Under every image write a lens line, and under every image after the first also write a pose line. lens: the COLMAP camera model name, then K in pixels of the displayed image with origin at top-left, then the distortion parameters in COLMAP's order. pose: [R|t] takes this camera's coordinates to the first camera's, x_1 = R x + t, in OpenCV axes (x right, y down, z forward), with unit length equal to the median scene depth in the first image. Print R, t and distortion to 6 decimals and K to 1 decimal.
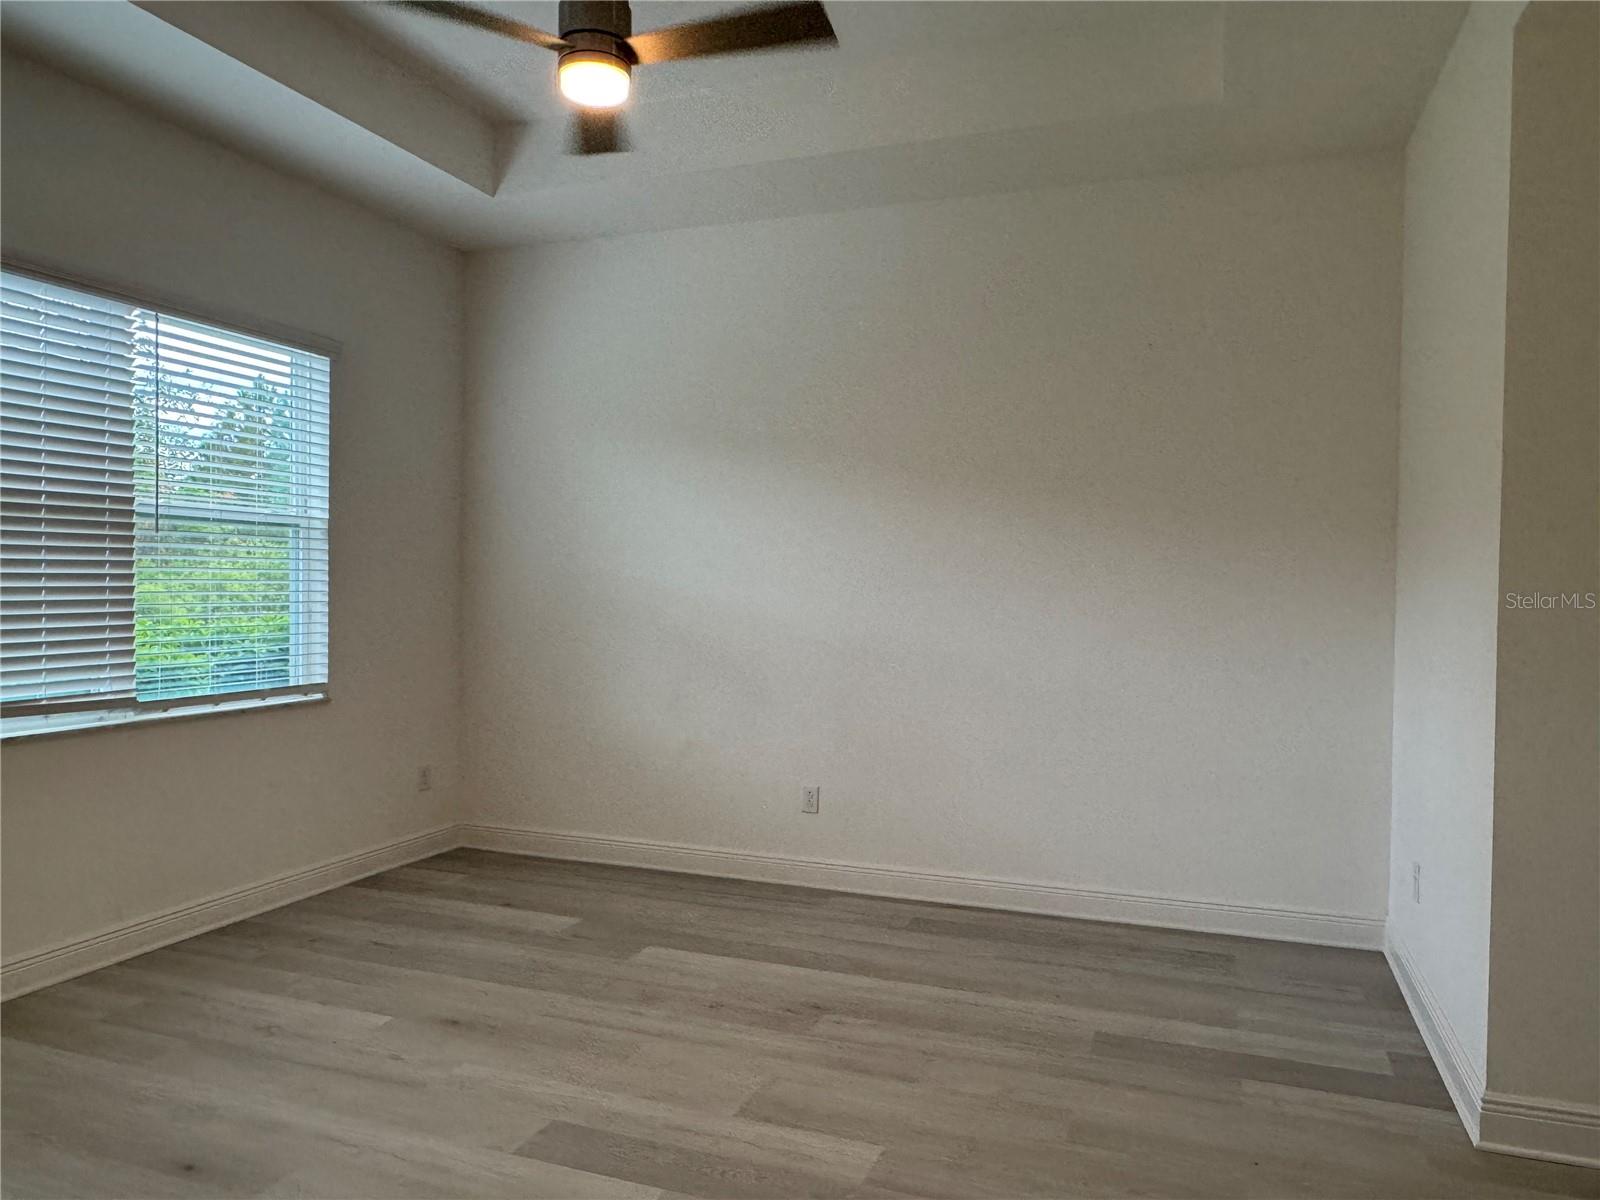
lens RADIAL K [[1105.9, 0, 796.1], [0, 1105.9, 600.3], [0, 0, 1]] dist [0.001588, -0.001671]
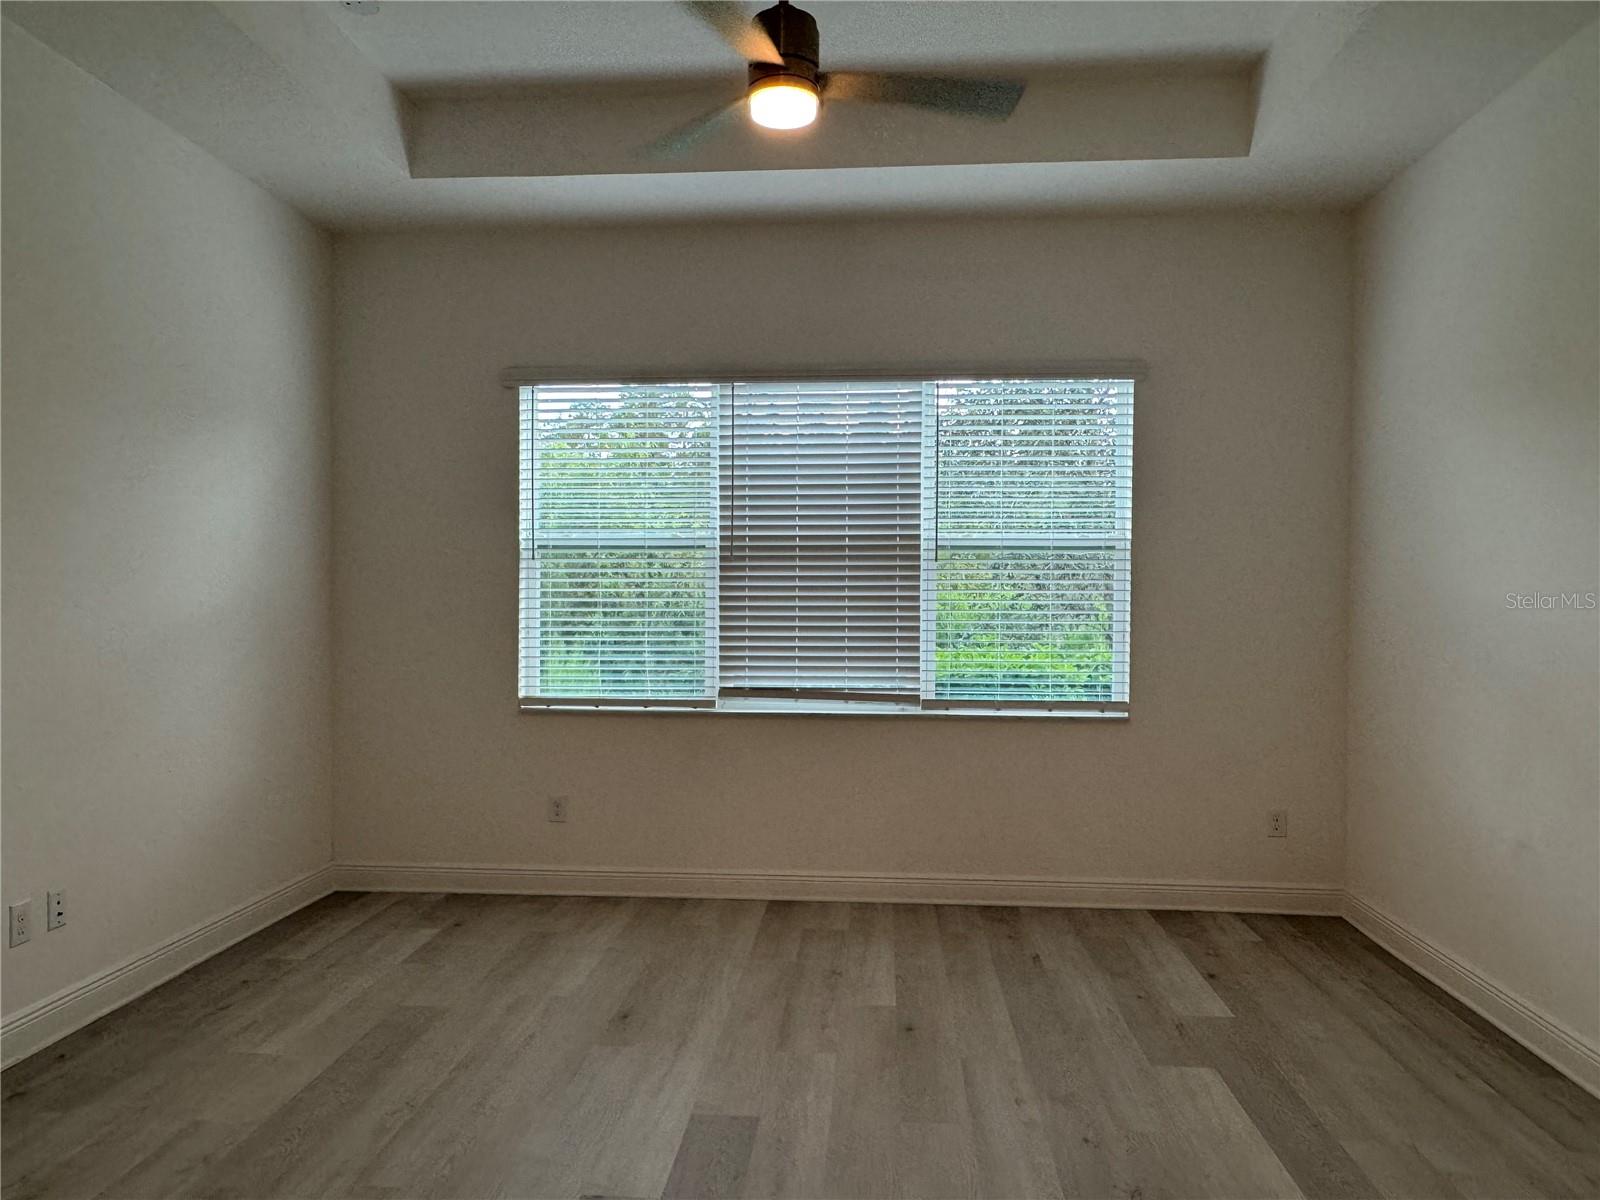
lens RADIAL K [[1105.9, 0, 802.6], [0, 1105.9, 606.9], [0, 0, 1]] dist [0.001588, -0.001671]
pose [[0.282565, -0.001896, -0.959246, 0.548247], [-0.016162, 0.999847, -0.006737, -0.000876], [0.959112, 0.017407, 0.282491, 0.514794]]
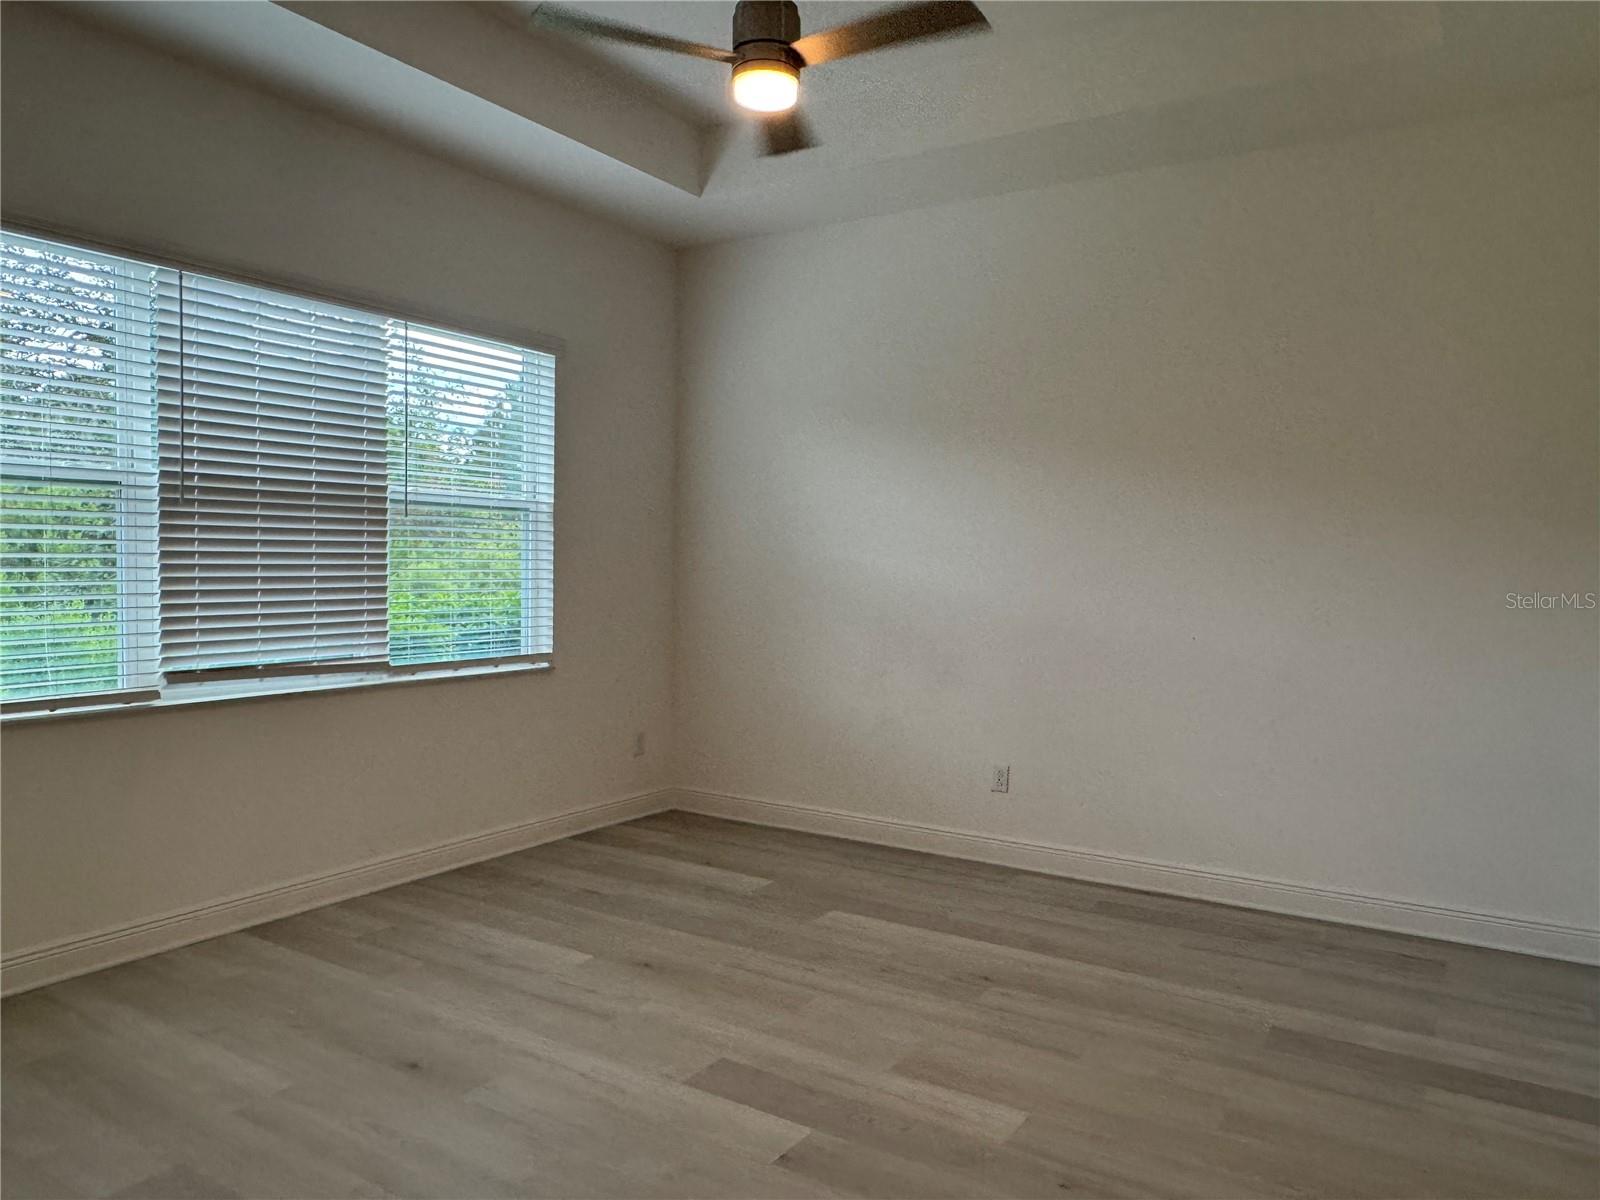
lens RADIAL K [[1105.9, 0, 804.1], [0, 1105.9, 603.9], [0, 0, 1]] dist [0.001588, -0.001671]
pose [[0.978712, 0.011122, -0.204937, 0.053579], [-0.006787, 0.999738, 0.021844, 0.000318], [0.205126, -0.019988, 0.978531, -0.025386]]
